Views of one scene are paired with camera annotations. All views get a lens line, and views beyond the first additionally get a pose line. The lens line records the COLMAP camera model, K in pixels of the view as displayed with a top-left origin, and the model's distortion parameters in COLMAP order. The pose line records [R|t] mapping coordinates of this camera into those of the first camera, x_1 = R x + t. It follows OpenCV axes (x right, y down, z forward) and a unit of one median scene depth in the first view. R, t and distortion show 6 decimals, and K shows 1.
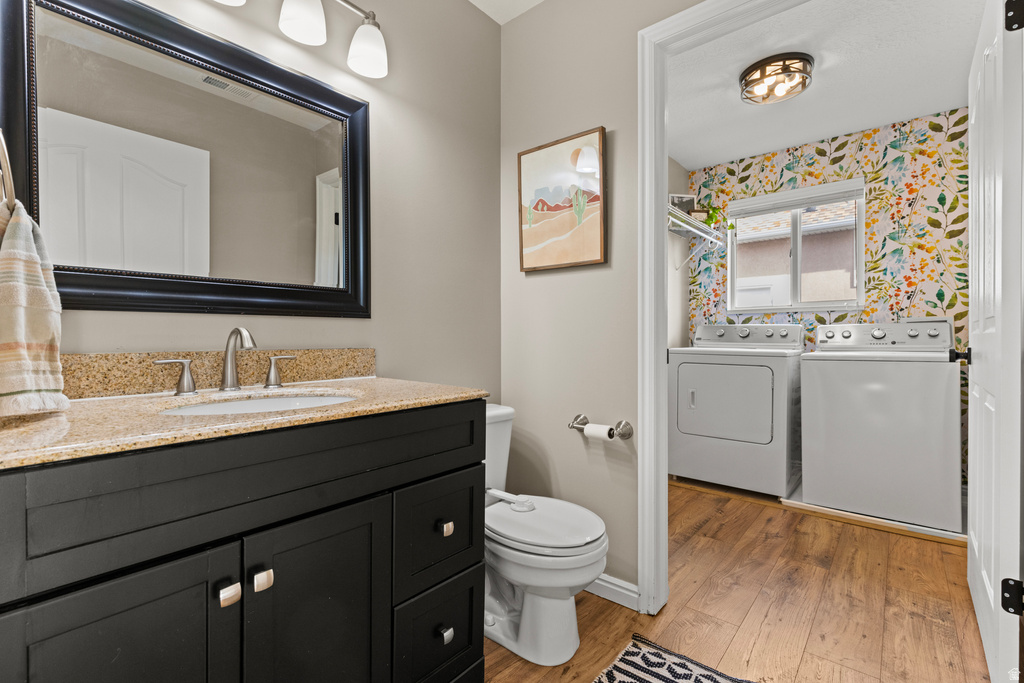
lens RADIAL K [[463.3, 0, 514.0], [0, 463.3, 340.9], [0, 0, 1]] dist [0.006715, 0.000996]
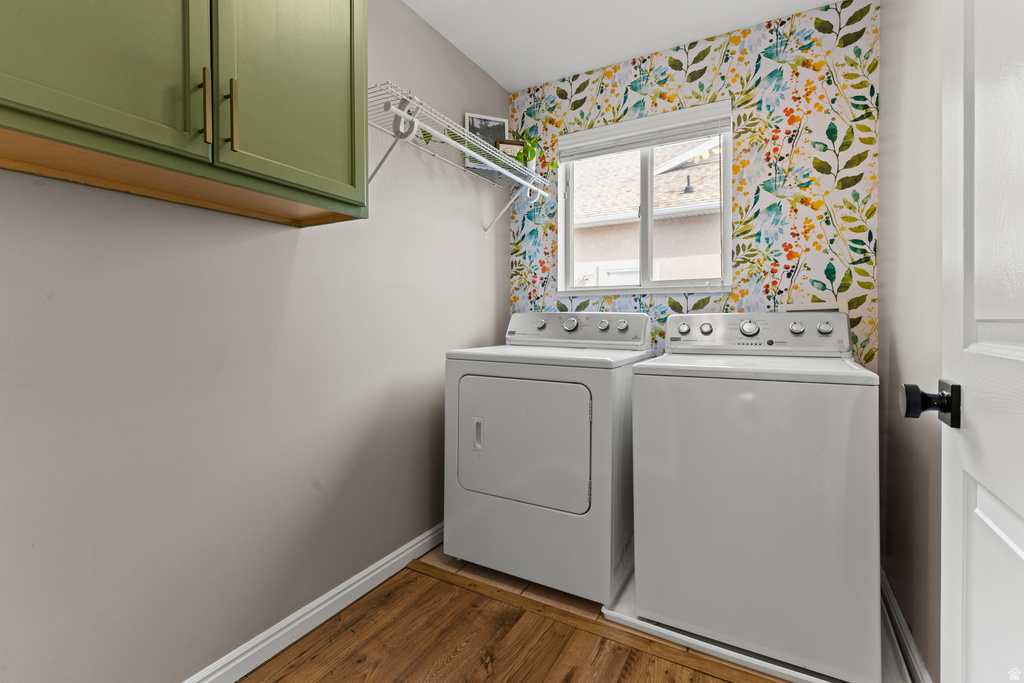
lens RADIAL K [[463.3, 0, 499.2], [0, 463.3, 320.5], [0, 0, 1]] dist [0.006715, 0.000996]
pose [[0.986287, 0.003403, 0.165007, 0.304289], [-0.002152, 0.999968, -0.007758, -0.019113], [-0.165028, 0.007296, 0.986262, 0.384252]]
